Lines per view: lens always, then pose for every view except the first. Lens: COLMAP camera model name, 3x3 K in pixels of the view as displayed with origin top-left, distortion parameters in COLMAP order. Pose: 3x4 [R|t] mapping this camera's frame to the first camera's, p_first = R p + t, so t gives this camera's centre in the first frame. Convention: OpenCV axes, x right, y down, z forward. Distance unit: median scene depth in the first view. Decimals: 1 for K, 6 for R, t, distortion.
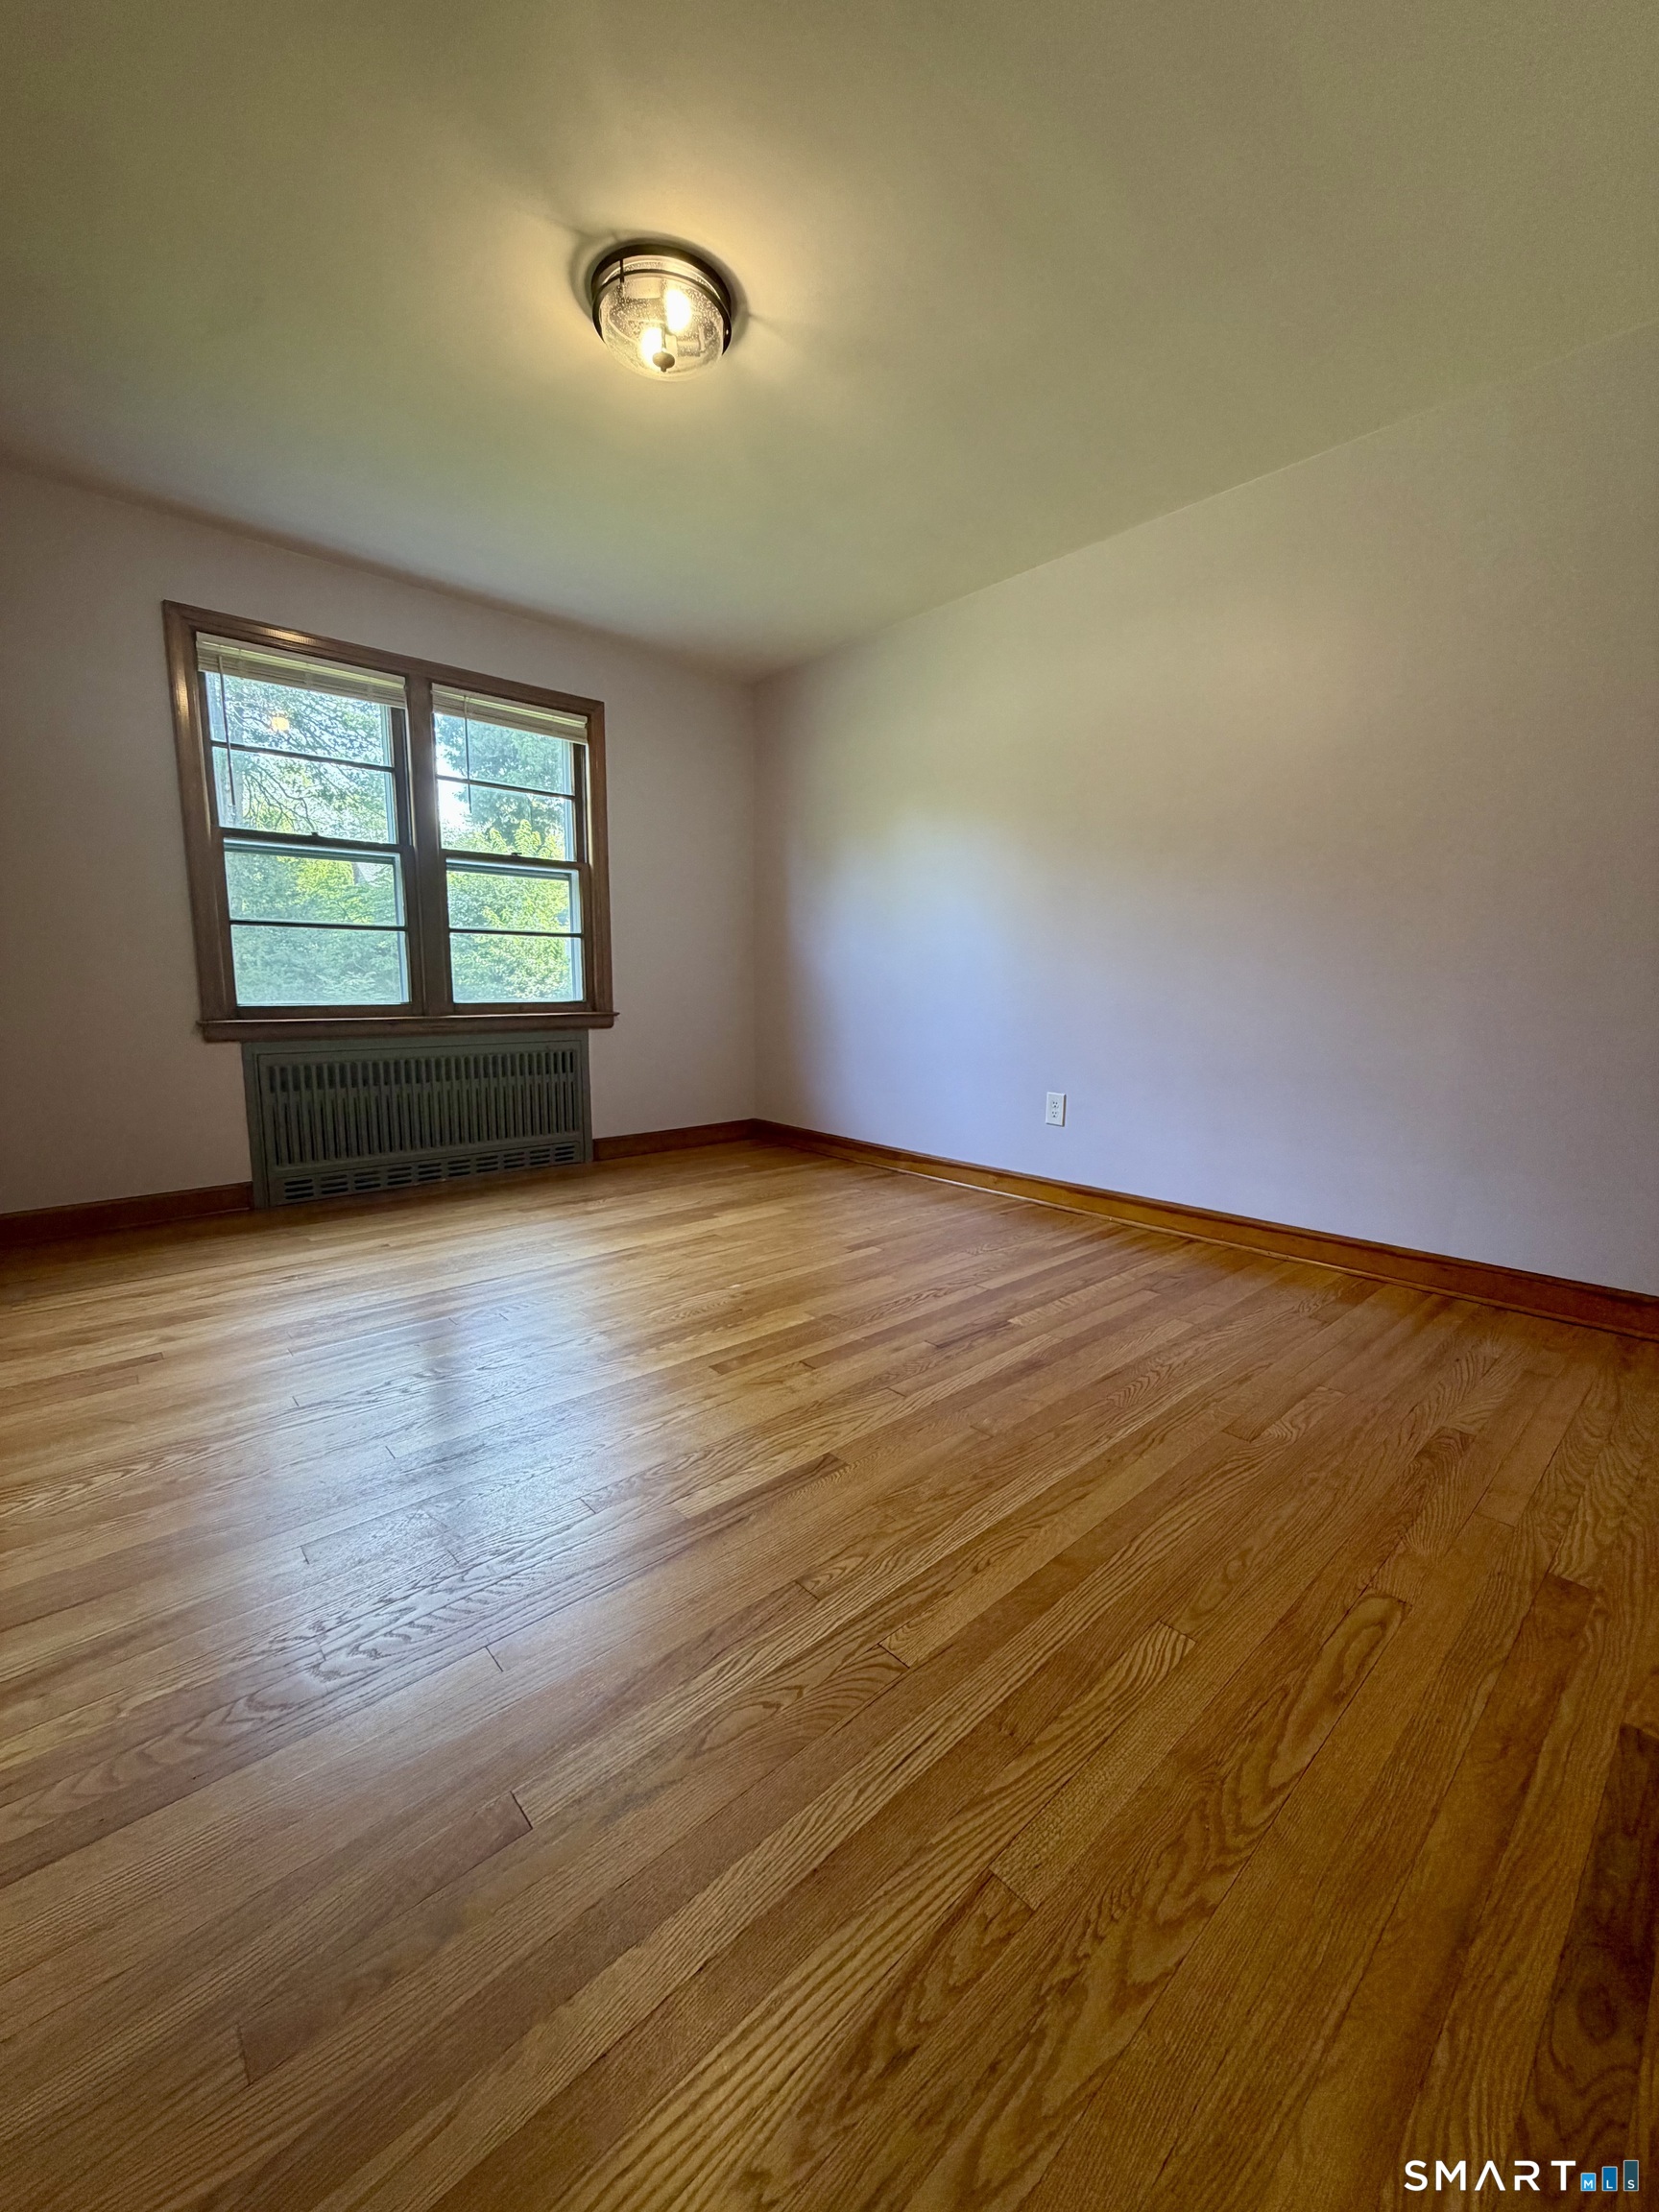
lens RADIAL K [[881.8, 0, 827.3], [0, 881.8, 1102.7], [0, 0, 1]] dist [-0.001124, 0.000298]
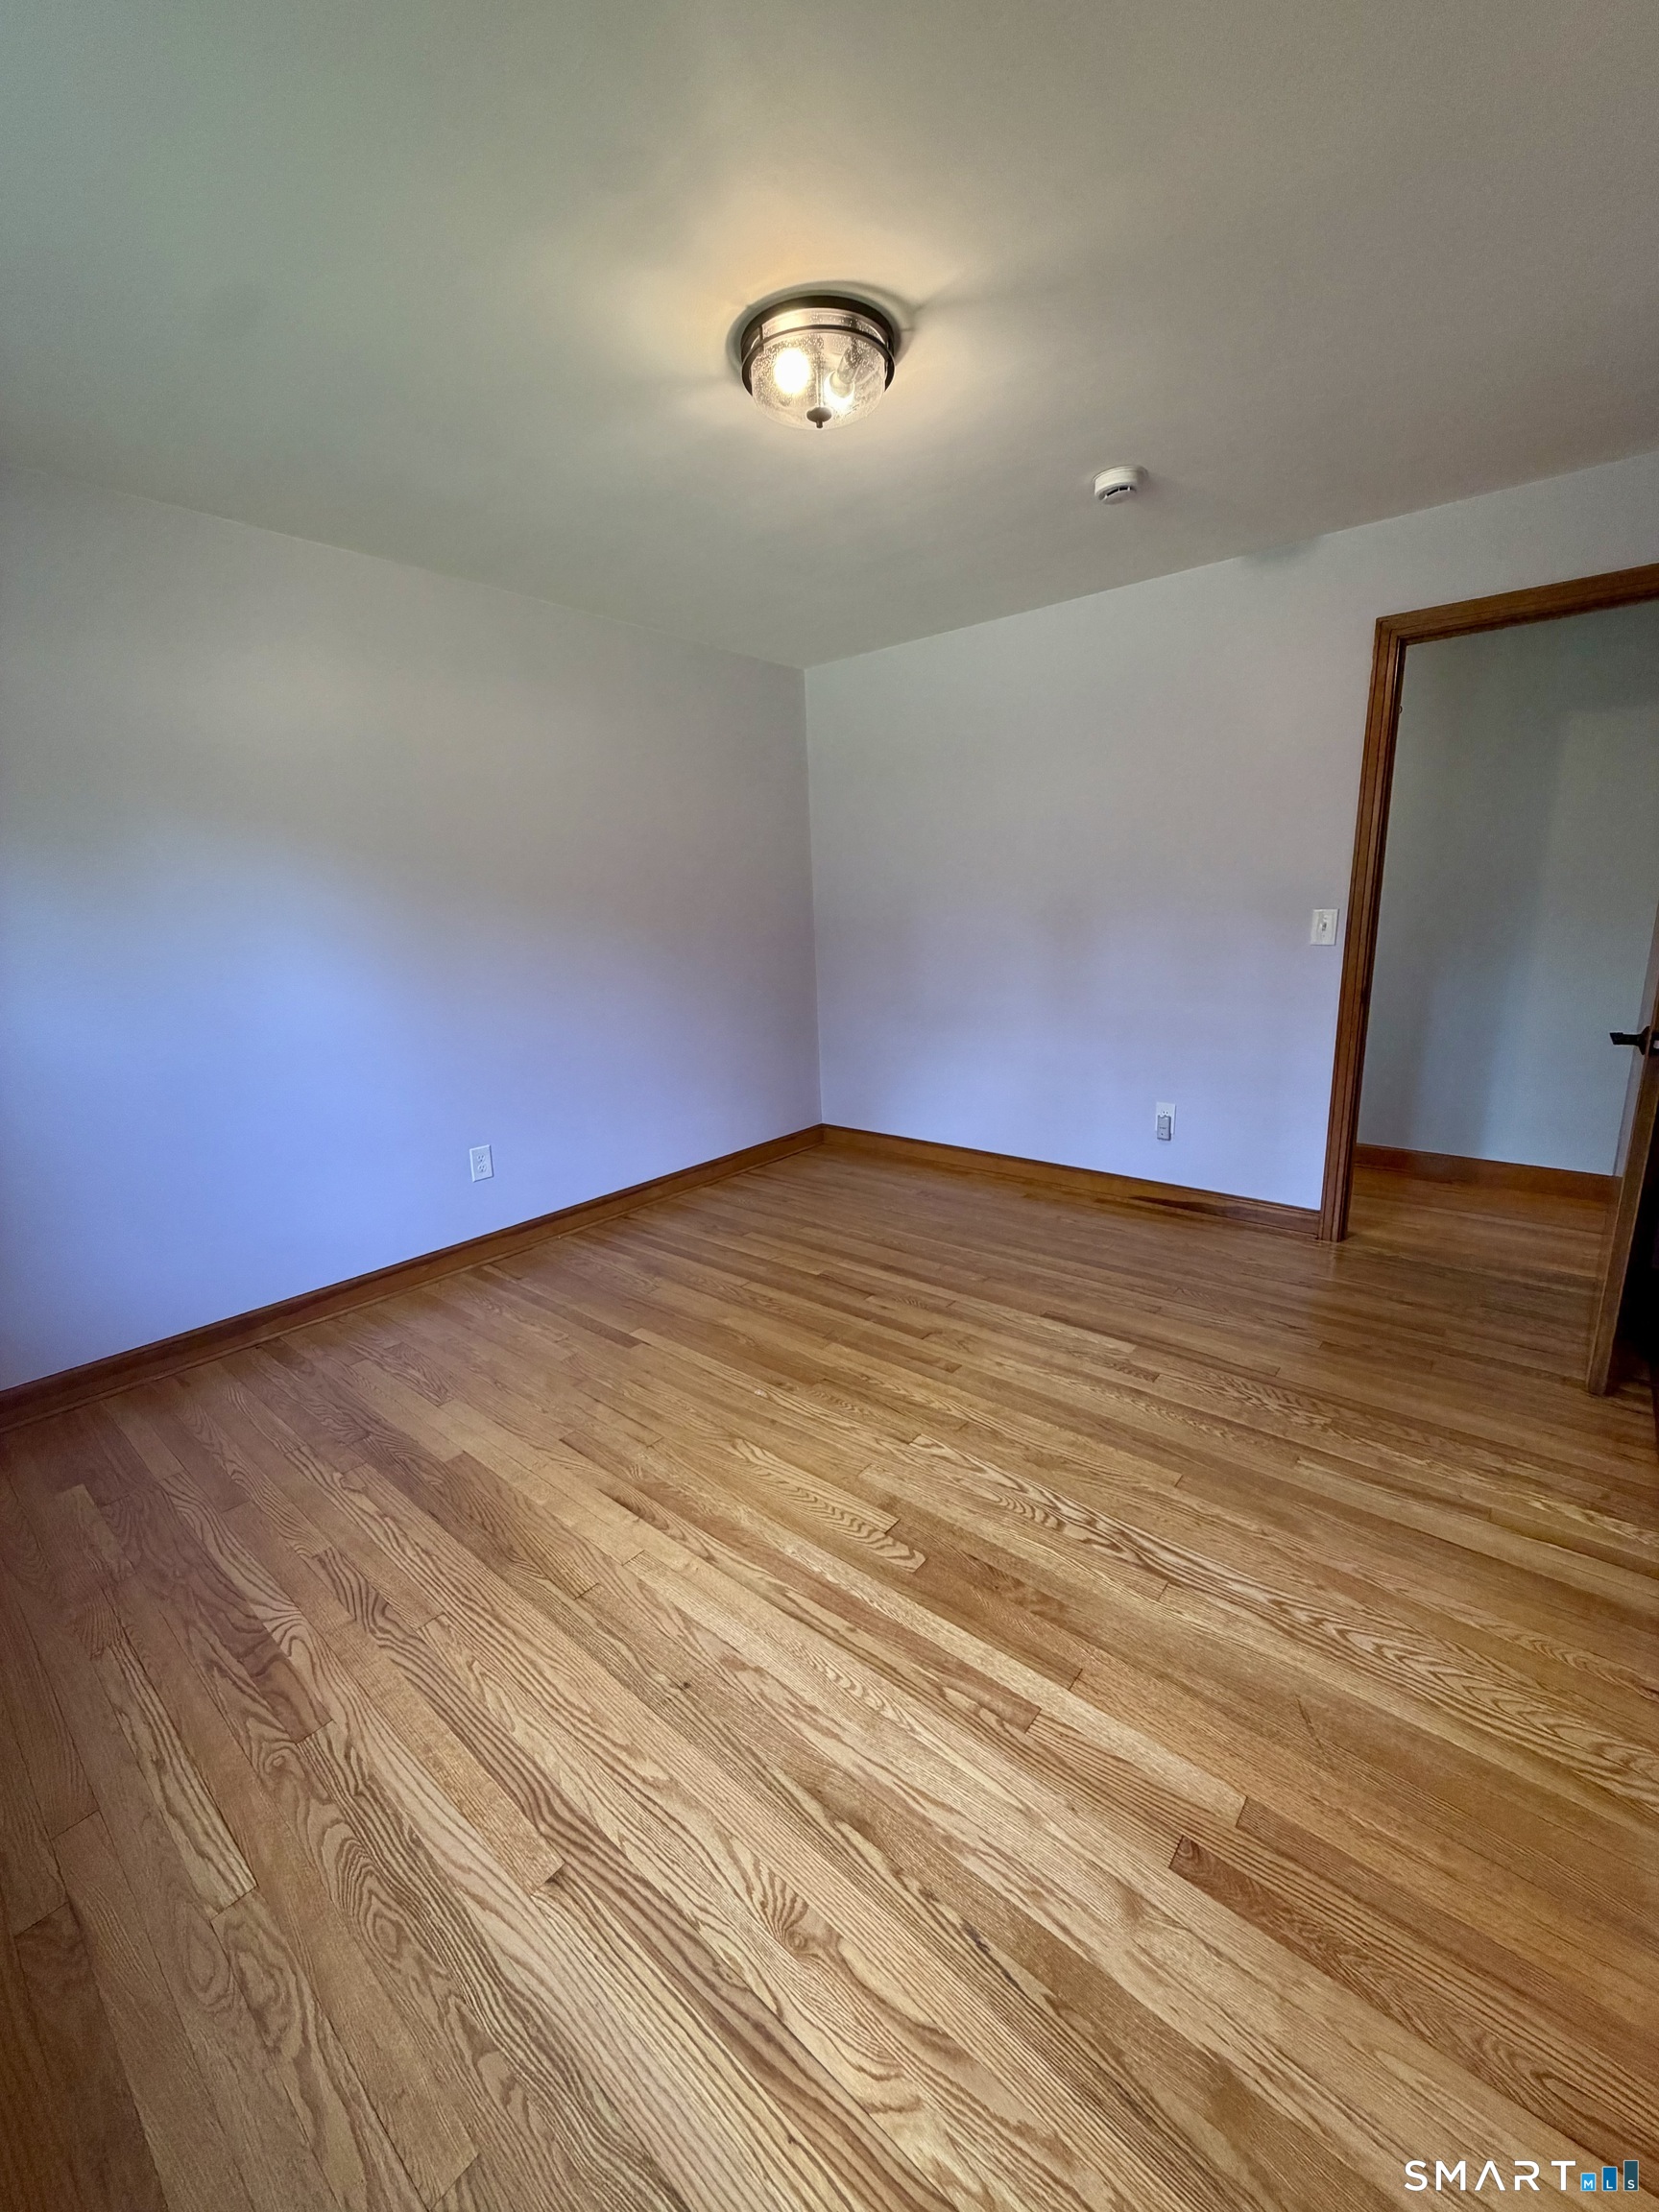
lens RADIAL K [[881.8, 0, 827.3], [0, 881.8, 1102.7], [0, 0, 1]] dist [-0.001124, 0.000298]
pose [[-0.133516, -0.224057, 0.965387, -1.071886], [0.175485, 0.953371, 0.245538, -0.343950], [-0.975386, 0.202194, -0.087972, 1.068178]]
